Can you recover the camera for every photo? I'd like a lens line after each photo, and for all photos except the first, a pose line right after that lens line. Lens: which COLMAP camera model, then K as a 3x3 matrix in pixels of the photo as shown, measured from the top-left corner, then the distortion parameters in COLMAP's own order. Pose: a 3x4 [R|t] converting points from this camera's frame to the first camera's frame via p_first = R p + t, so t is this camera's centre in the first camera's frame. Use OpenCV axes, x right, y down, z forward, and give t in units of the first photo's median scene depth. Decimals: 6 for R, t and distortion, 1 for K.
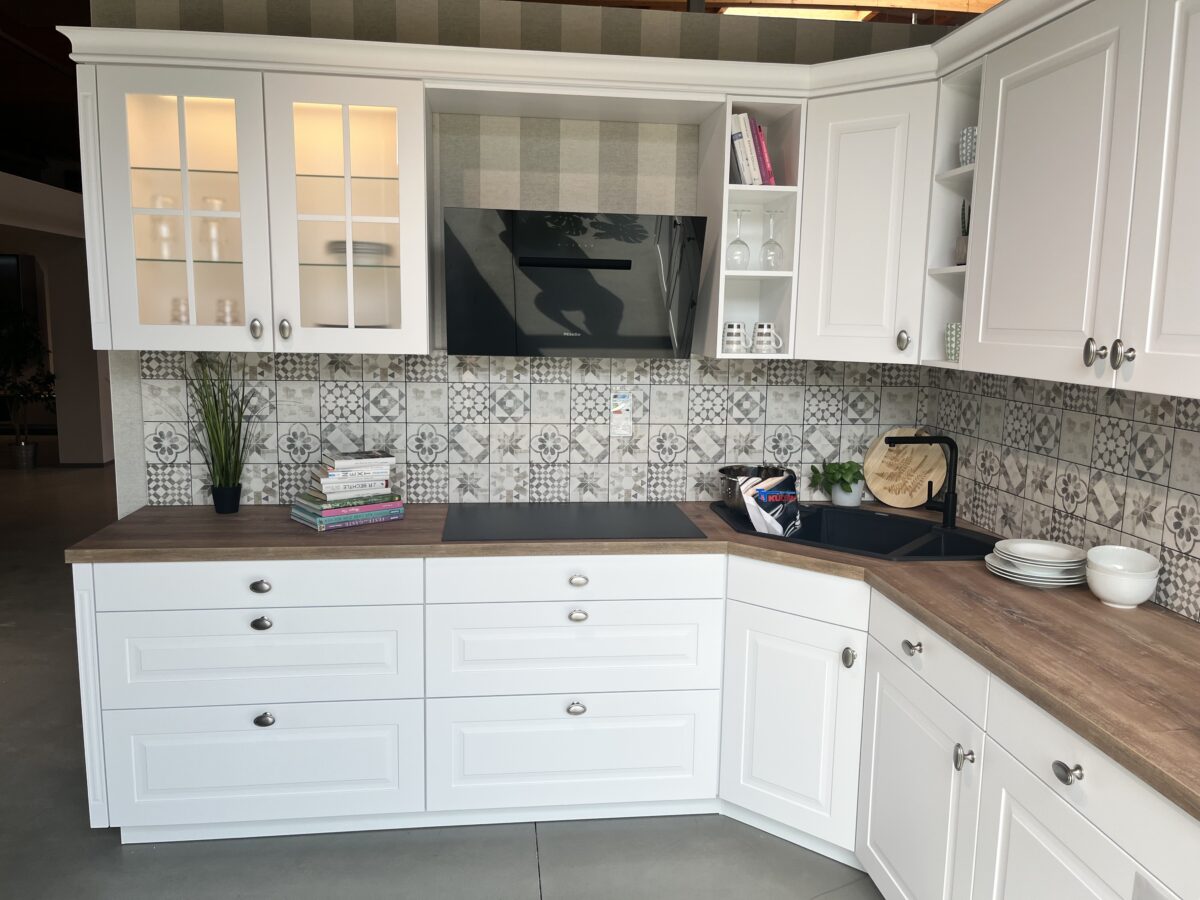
lens RADIAL K [[917.1, 0, 587.7], [0, 917.1, 458.8], [0, 0, 1]] dist [0.068162, -0.085558]
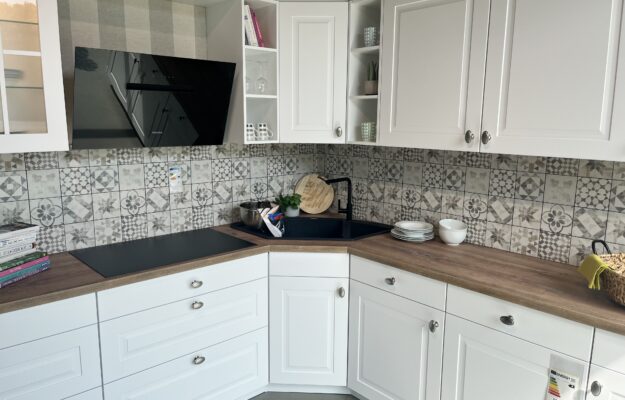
lens RADIAL K [[480.7, 0, 311.3], [0, 480.7, 206.2], [0, 0, 1]] dist [0.055309, -0.061173]
pose [[0.808108, -0.120304, 0.576618, -0.307567], [0.097614, 0.992737, 0.070320, -0.043641], [-0.580890, -0.000540, 0.813982, 0.170617]]
